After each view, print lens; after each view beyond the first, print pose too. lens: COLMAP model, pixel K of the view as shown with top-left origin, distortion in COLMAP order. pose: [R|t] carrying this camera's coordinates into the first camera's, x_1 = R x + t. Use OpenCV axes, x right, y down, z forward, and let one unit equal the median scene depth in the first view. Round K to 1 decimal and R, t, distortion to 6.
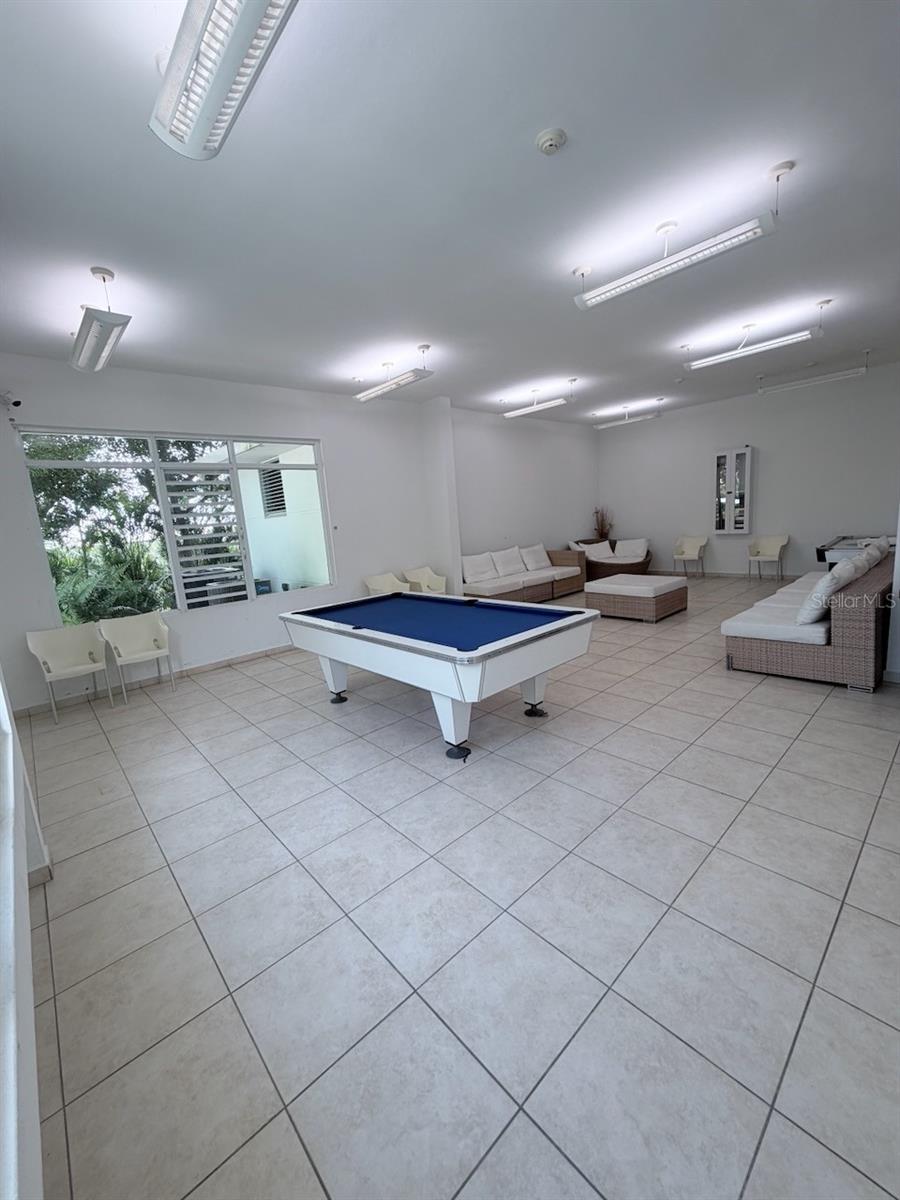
lens RADIAL K [[477.4, 0, 450.0], [0, 477.4, 600.0], [0, 0, 1]] dist [-0.037123, 0.000004]
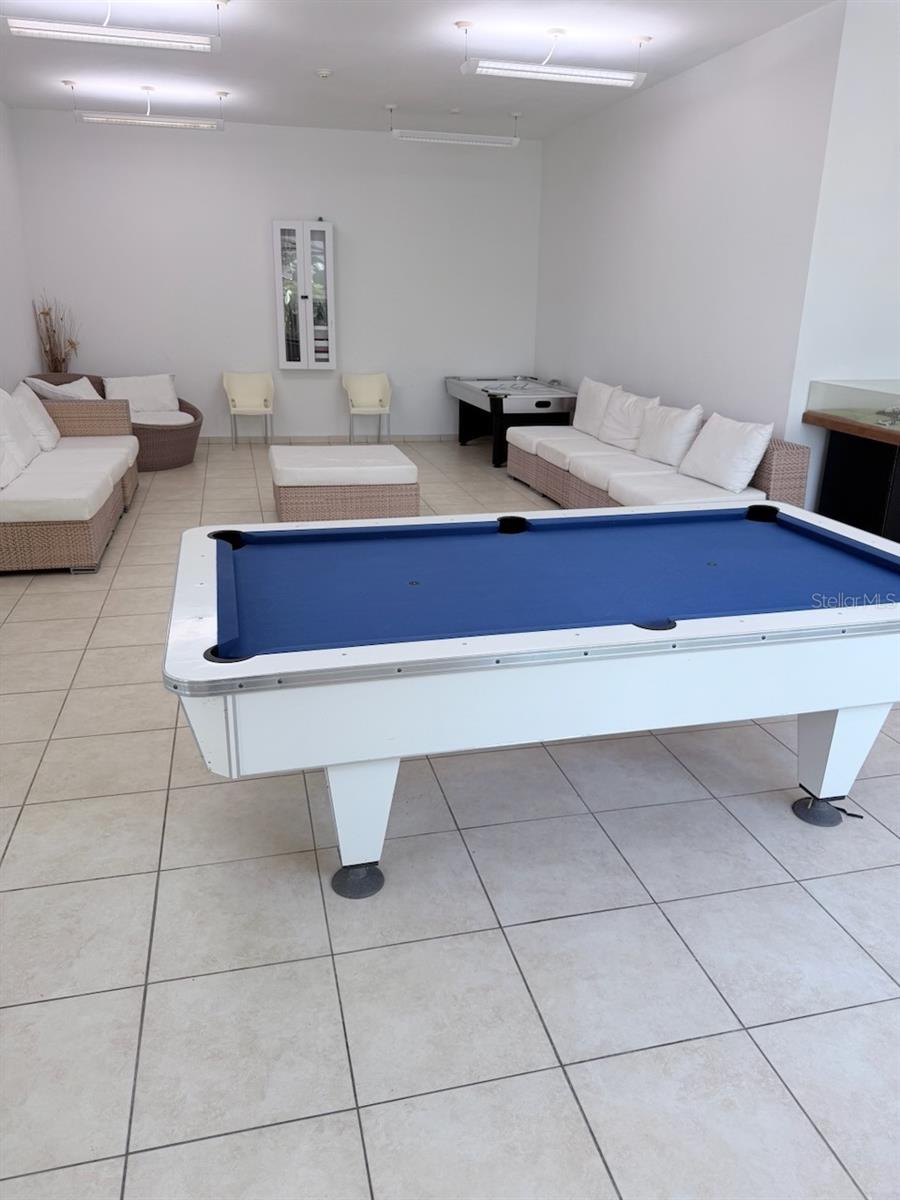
lens RADIAL K [[853.2, 0, 450.0], [0, 853.2, 600.0], [0, 0, 1]] dist [-0.006279, -0.006511]
pose [[0.470754, -0.204003, 0.858355, -0.550601], [0.090292, 0.978932, 0.183140, -0.061740], [-0.877632, -0.008712, 0.479256, 0.559246]]
